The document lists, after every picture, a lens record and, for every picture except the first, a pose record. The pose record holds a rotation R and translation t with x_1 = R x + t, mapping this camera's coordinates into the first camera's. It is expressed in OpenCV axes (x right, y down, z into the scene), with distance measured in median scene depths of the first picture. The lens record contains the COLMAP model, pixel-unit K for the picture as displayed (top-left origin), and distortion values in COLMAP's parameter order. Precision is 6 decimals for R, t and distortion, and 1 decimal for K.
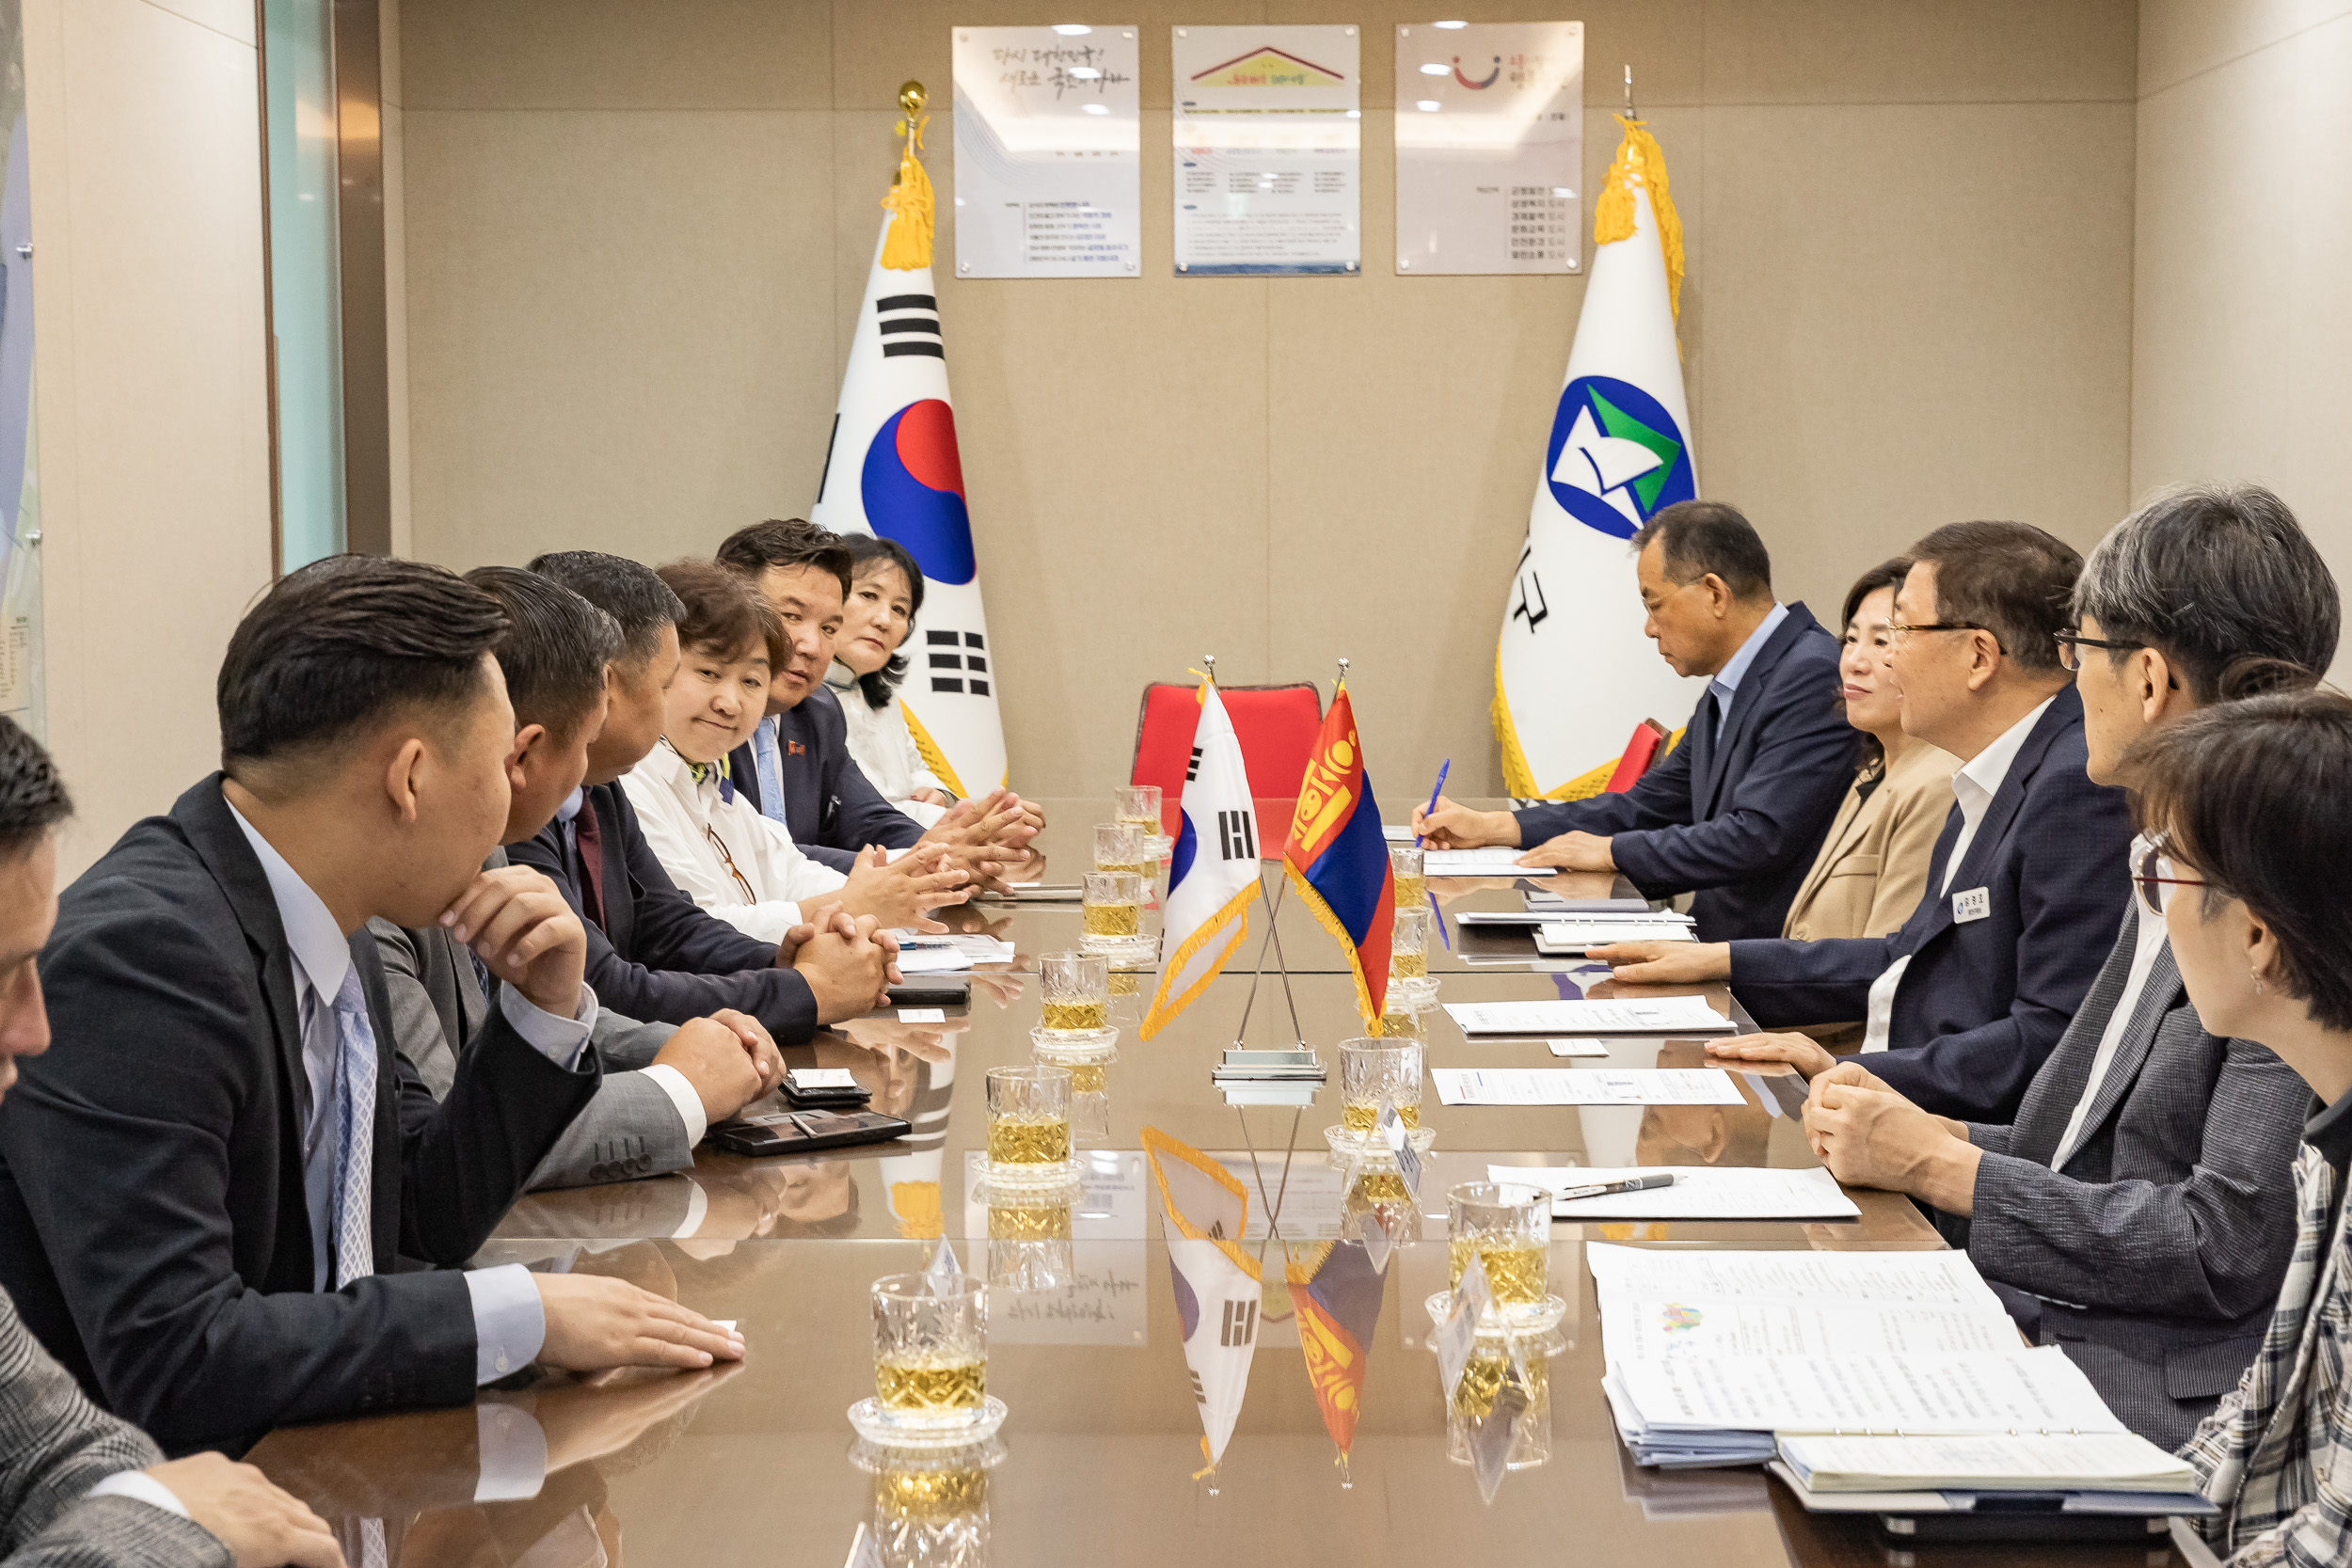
lens RADIAL K [[3924.8, 0, 1227.2], [0, 3924.8, 830.3], [0, 0, 1]] dist [0.039214, -0.199910]
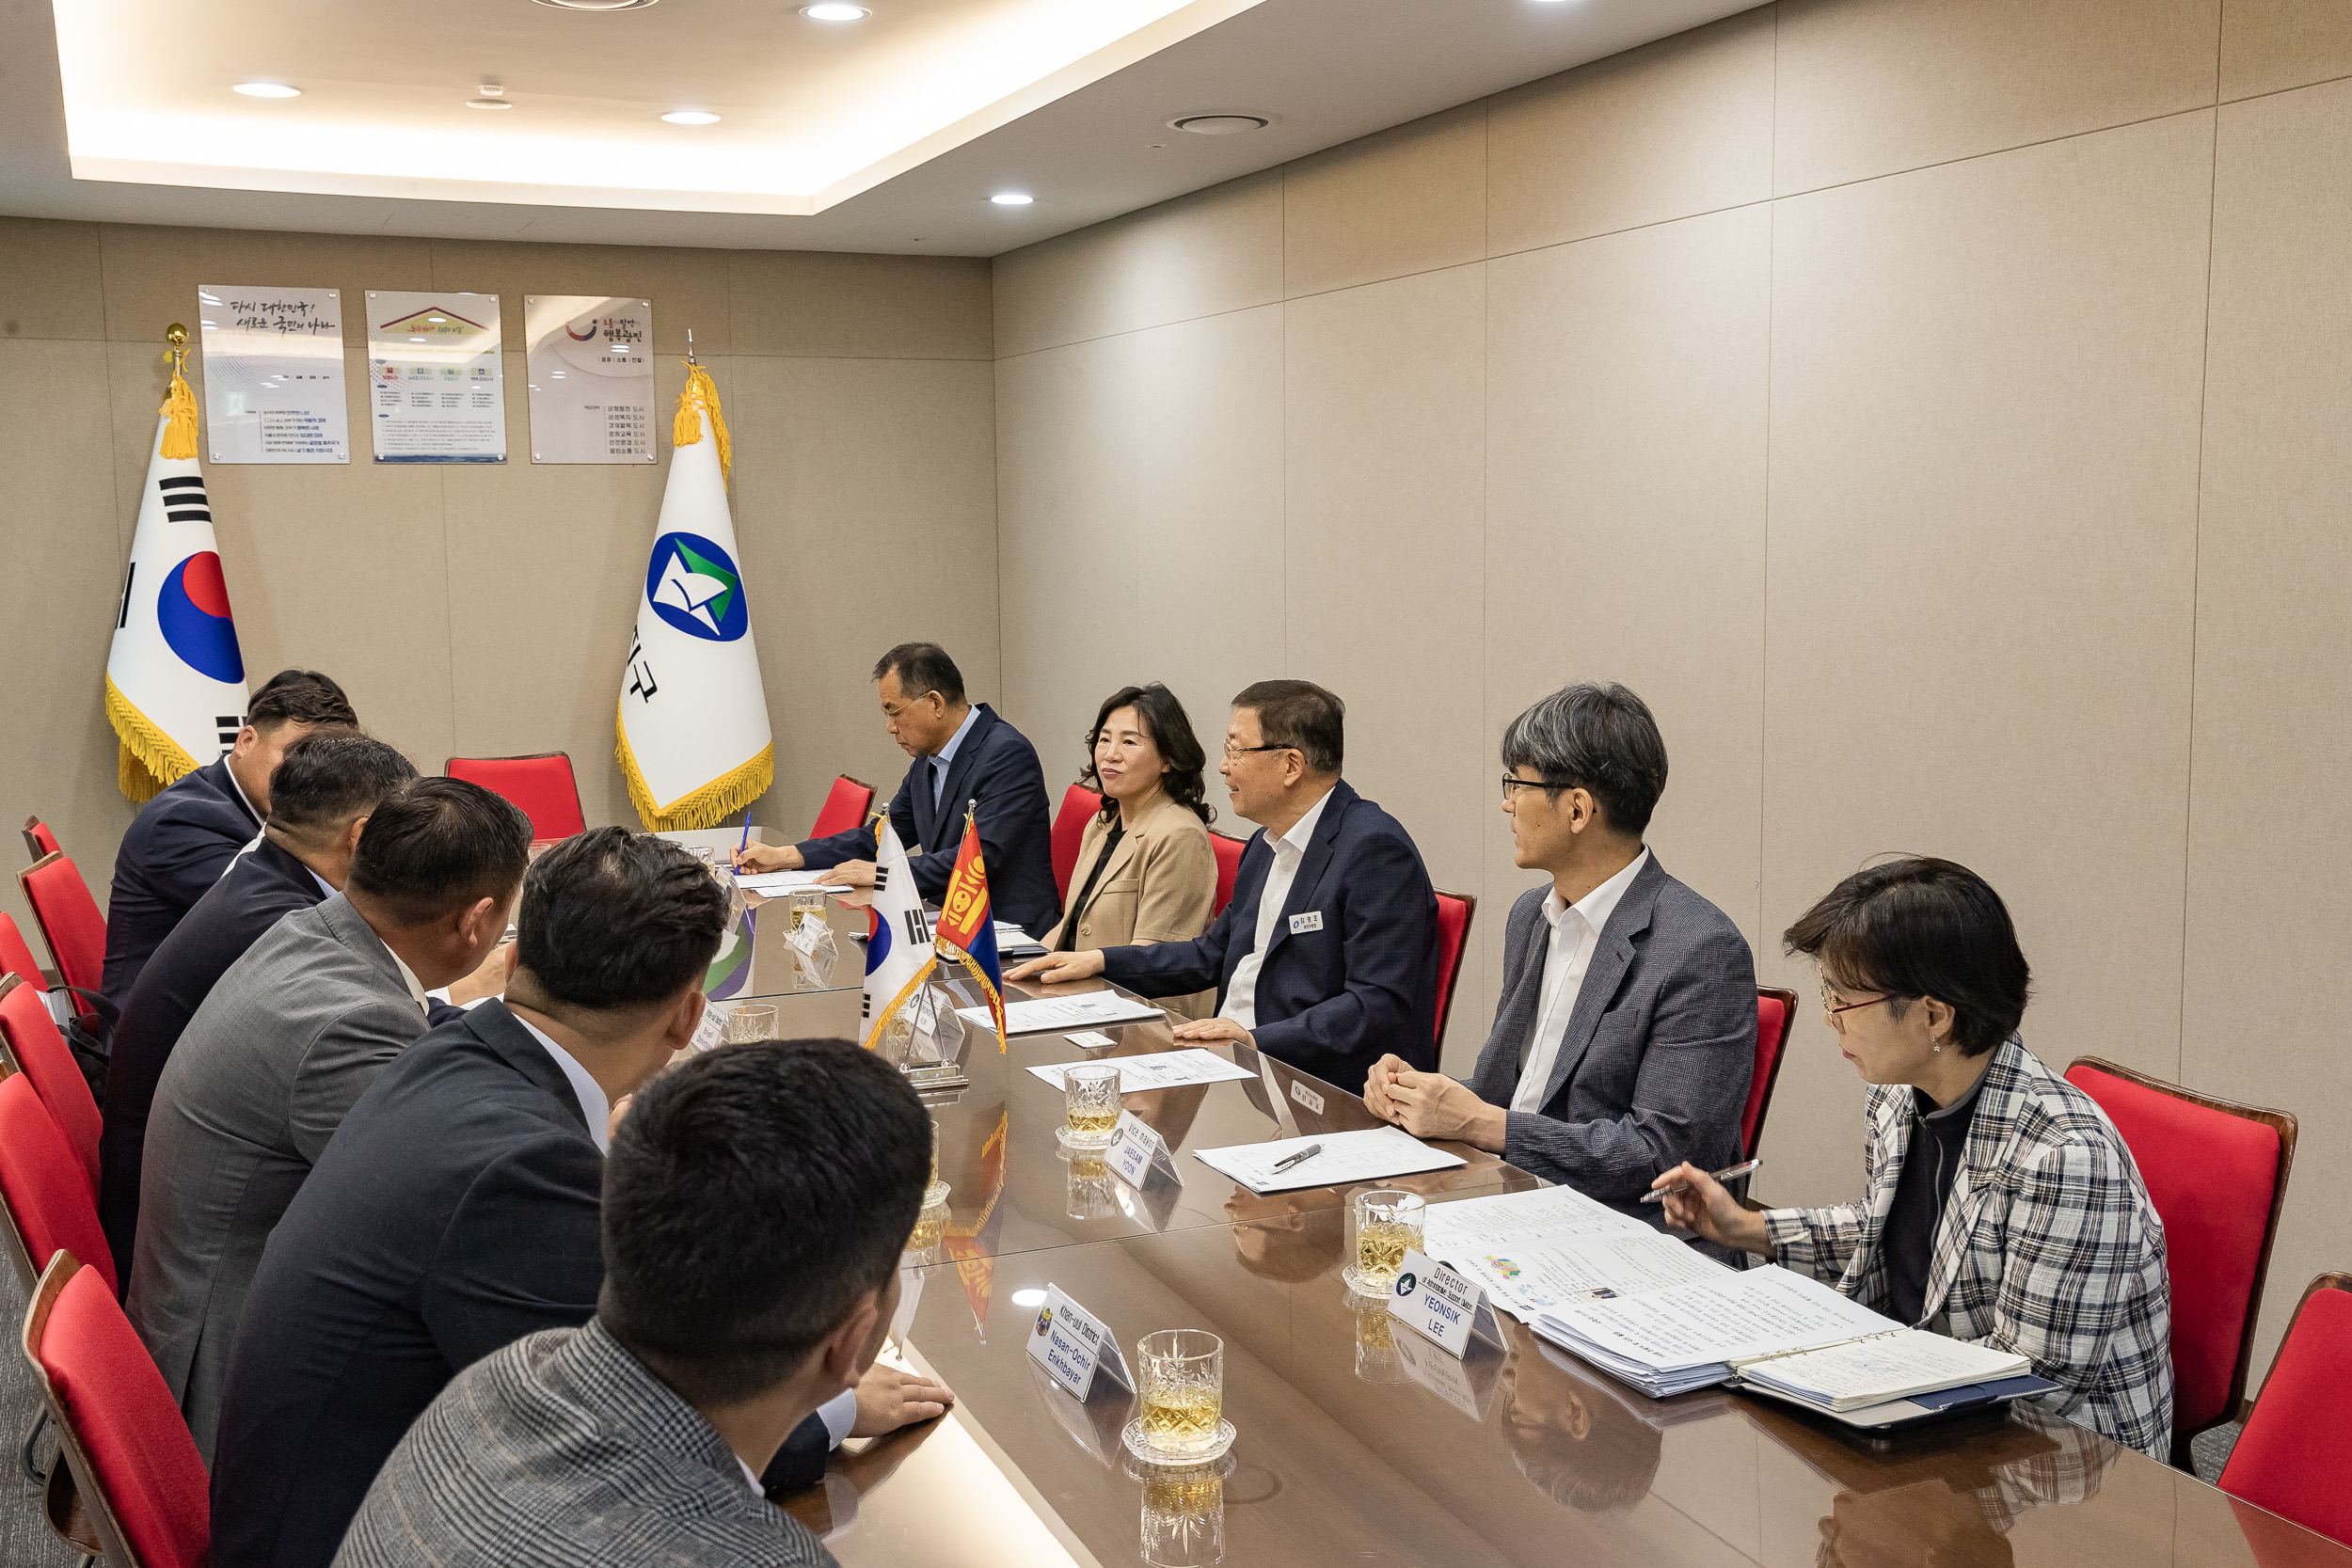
lens RADIAL K [[2399.5, 0, 1224.5], [0, 2399.5, 741.1], [0, 0, 1]] dist [0.049848, -0.006047]
pose [[0.898345, -0.045297, 0.436949, -0.198281], [0.047158, 0.998866, 0.006595, -0.047775], [-0.436753, 0.014681, 0.899462, 0.104788]]
